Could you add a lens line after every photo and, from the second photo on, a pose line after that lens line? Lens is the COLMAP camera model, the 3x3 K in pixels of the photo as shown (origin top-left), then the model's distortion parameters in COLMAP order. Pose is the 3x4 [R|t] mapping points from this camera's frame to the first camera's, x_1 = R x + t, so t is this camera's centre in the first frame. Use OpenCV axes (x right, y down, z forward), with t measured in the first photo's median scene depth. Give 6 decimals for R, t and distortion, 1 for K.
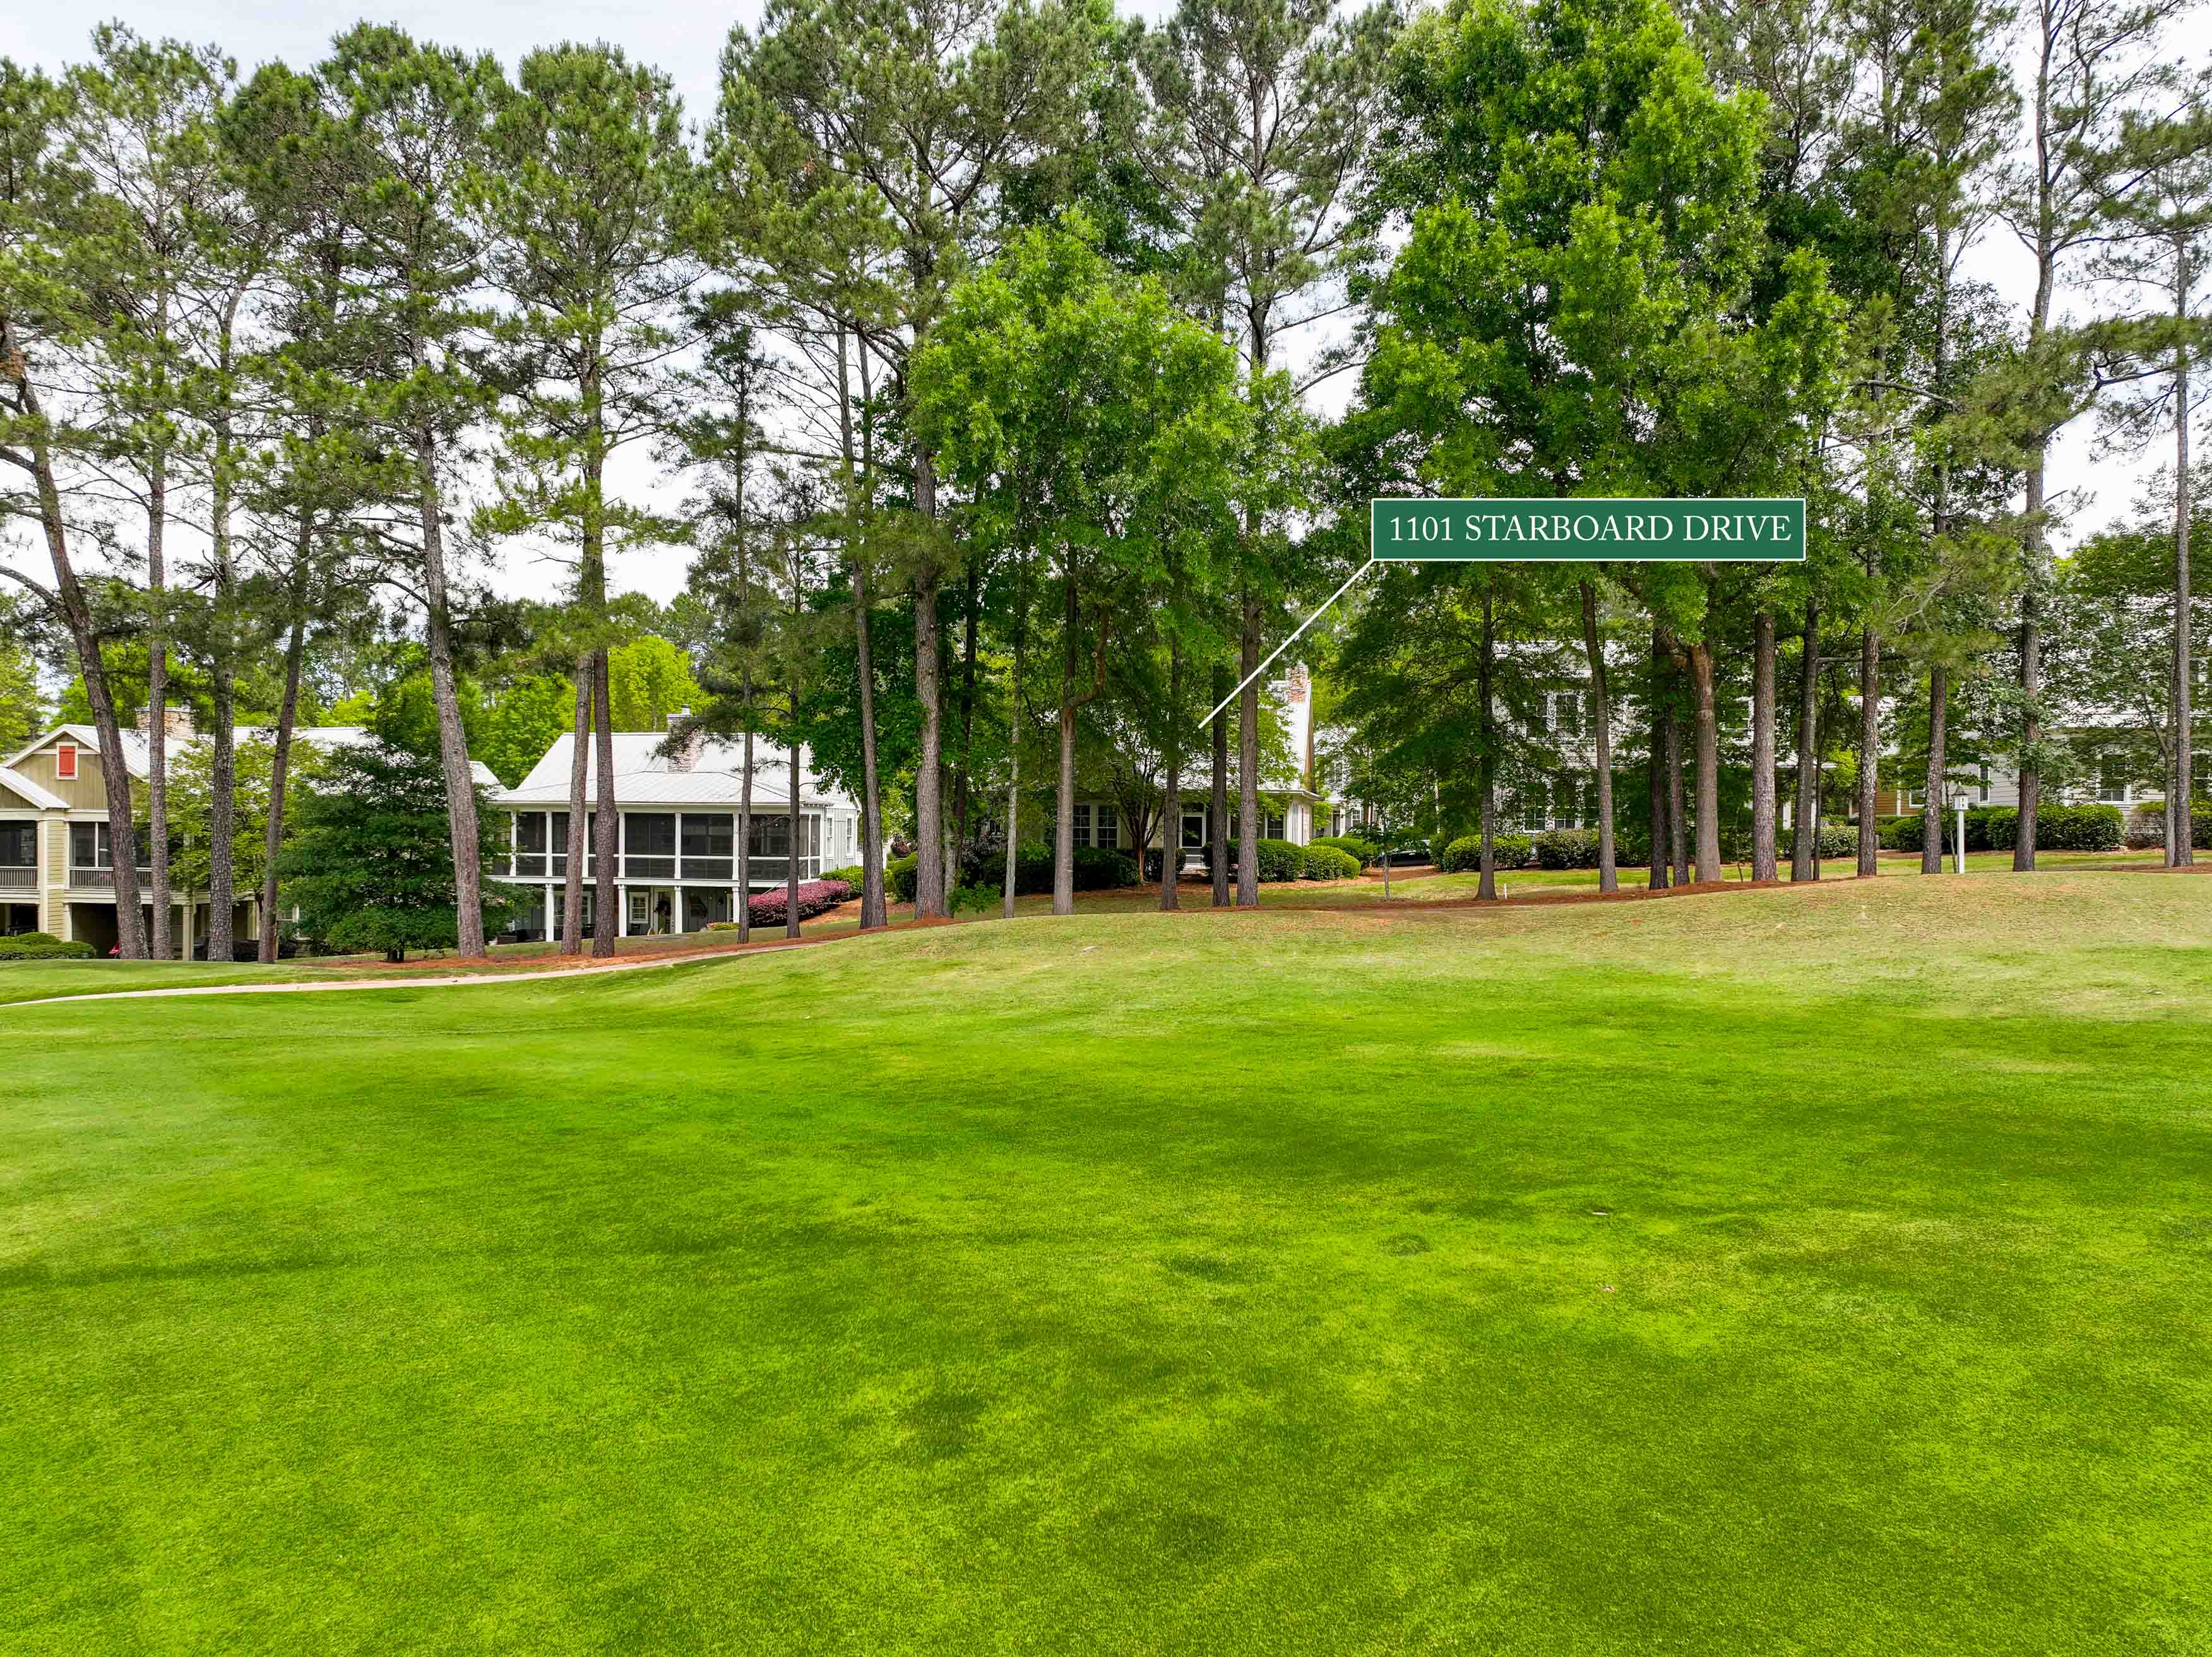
lens RADIAL K [[1561.3, 0, 1104.3], [0, 1561.3, 823.4], [0, 0, 1]] dist [-0.000107, 0.000269]
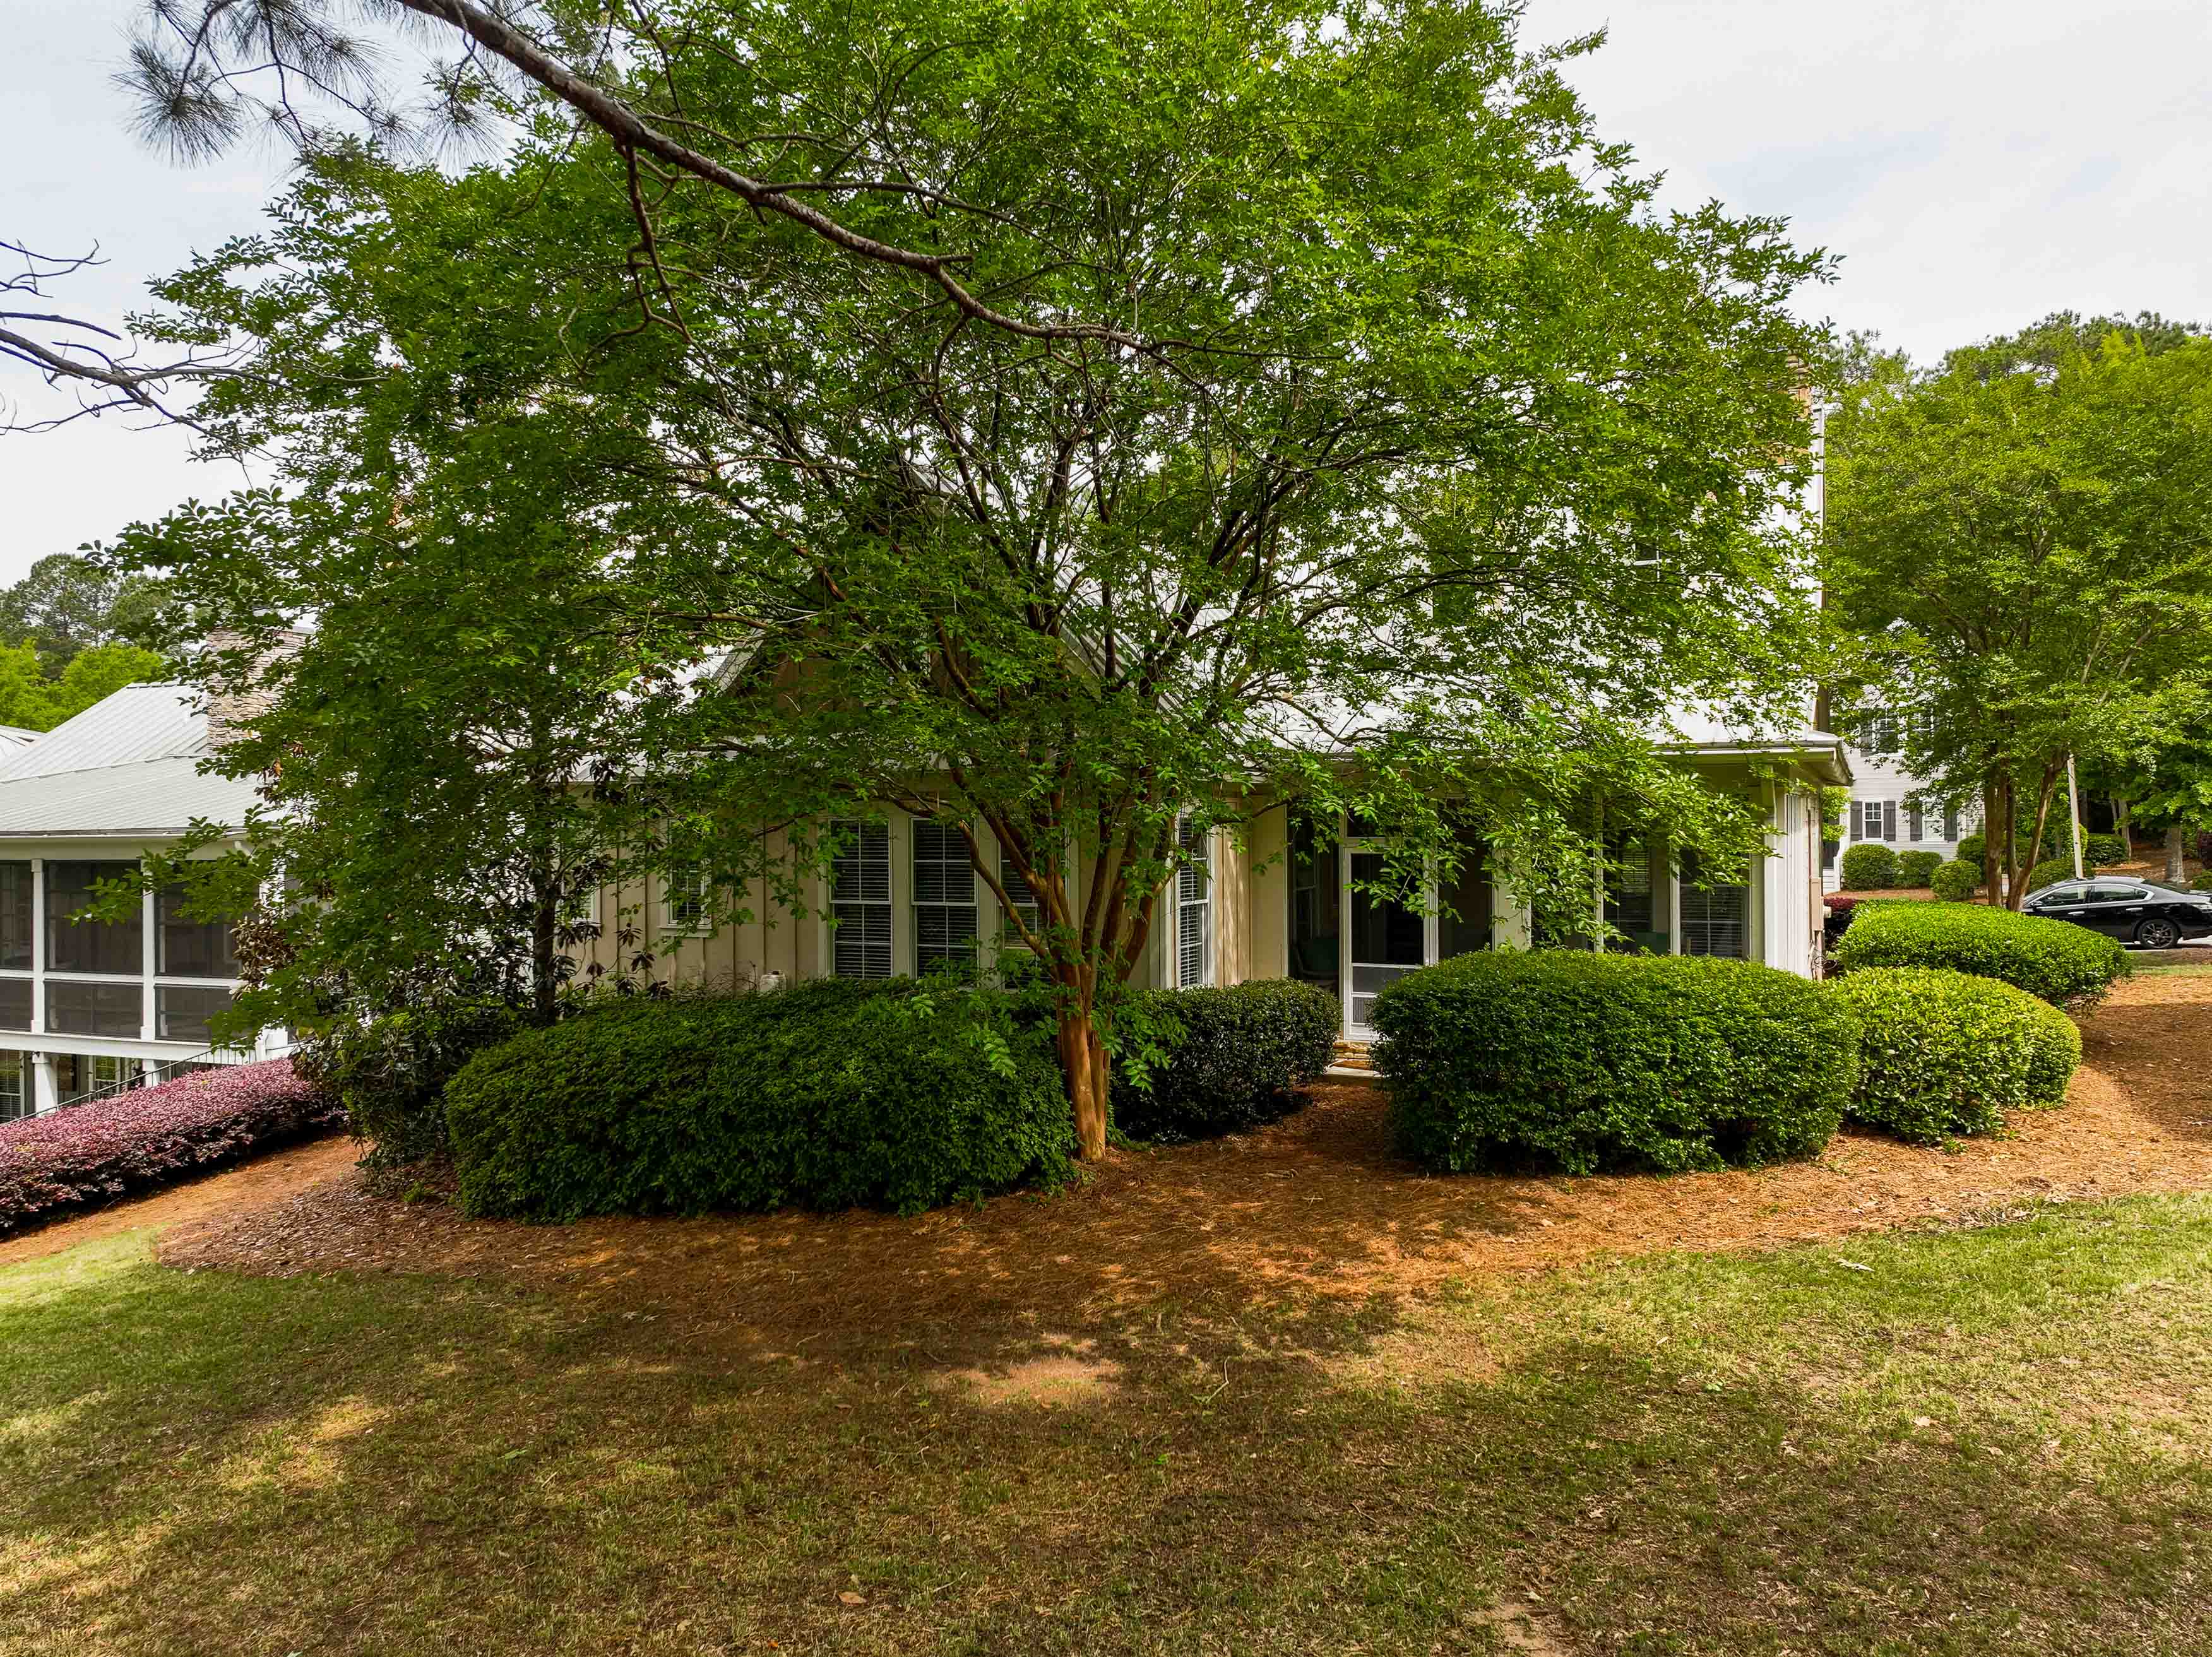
lens RADIAL K [[1561.3, 0, 1111.8], [0, 1561.3, 836.0], [0, 0, 1]] dist [-0.000107, 0.000269]
pose [[0.969016, -0.012642, -0.246675, 0.079979], [0.009695, 0.999866, -0.013162, -0.004977], [0.246808, 0.010362, 0.969009, 0.753853]]
